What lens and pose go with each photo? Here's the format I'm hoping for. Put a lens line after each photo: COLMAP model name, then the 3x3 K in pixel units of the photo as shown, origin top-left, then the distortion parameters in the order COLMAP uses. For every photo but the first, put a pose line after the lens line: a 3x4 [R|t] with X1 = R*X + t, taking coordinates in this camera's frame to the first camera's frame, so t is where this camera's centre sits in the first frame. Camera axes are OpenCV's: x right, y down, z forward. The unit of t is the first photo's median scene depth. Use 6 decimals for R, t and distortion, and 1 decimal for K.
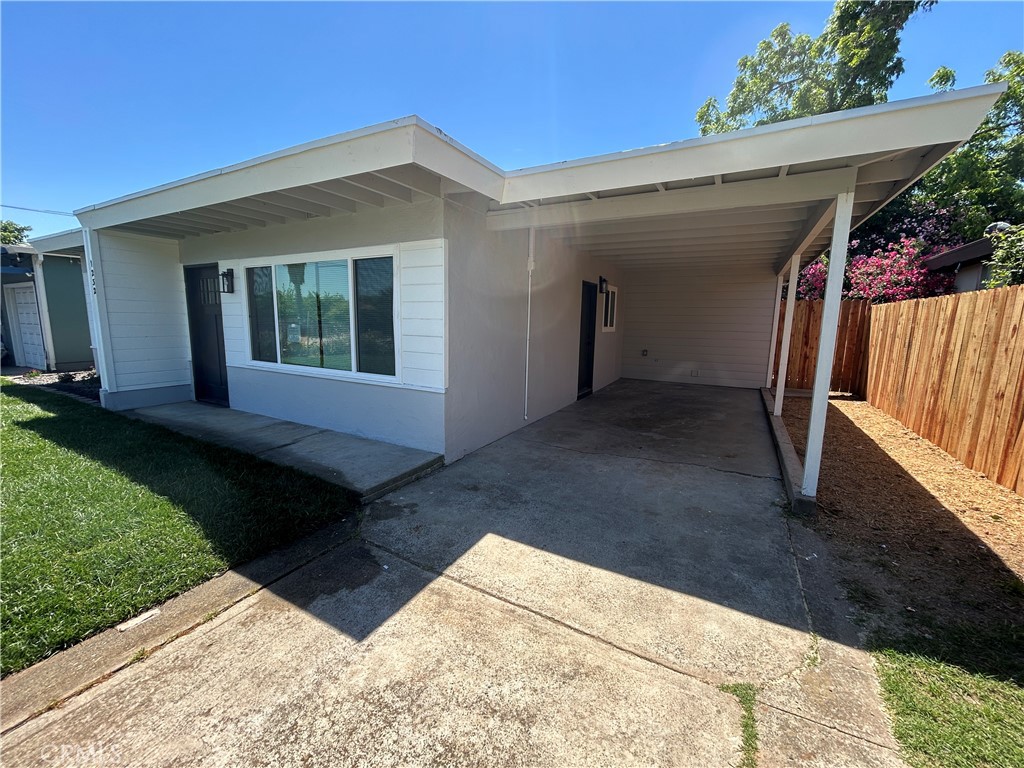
lens RADIAL K [[414.4, 0, 511.7], [0, 414.4, 383.0], [0, 0, 1]] dist [-0.002278, -0.000580]
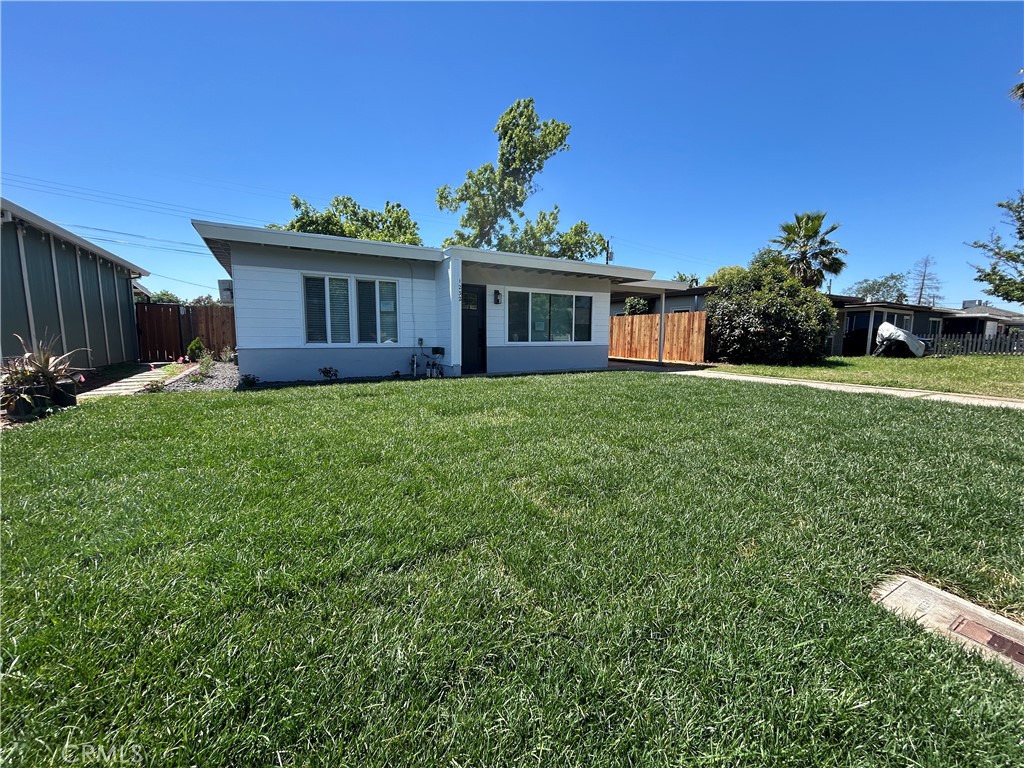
lens RADIAL K [[414.4, 0, 512.9], [0, 414.4, 389.0], [0, 0, 1]] dist [-0.002278, -0.000580]
pose [[0.508507, -0.125639, 0.851842, -2.253660], [0.137091, 0.988492, 0.063958, 0.038198], [-0.850074, 0.084257, 0.519879, 0.058153]]
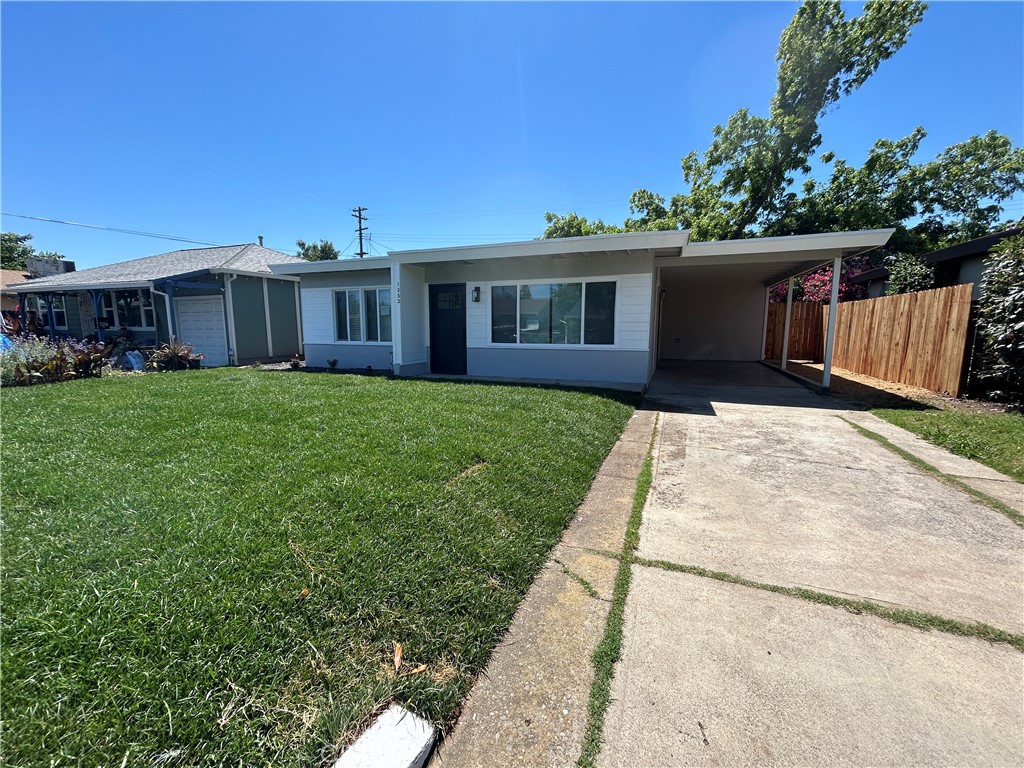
lens RADIAL K [[414.4, 0, 510.2], [0, 414.4, 384.4], [0, 0, 1]] dist [-0.002278, -0.000580]
pose [[0.991437, -0.035422, 0.125688, -0.788728], [0.037349, 0.999218, -0.013009, 0.136202], [-0.125129, 0.017592, 0.991985, -0.636637]]
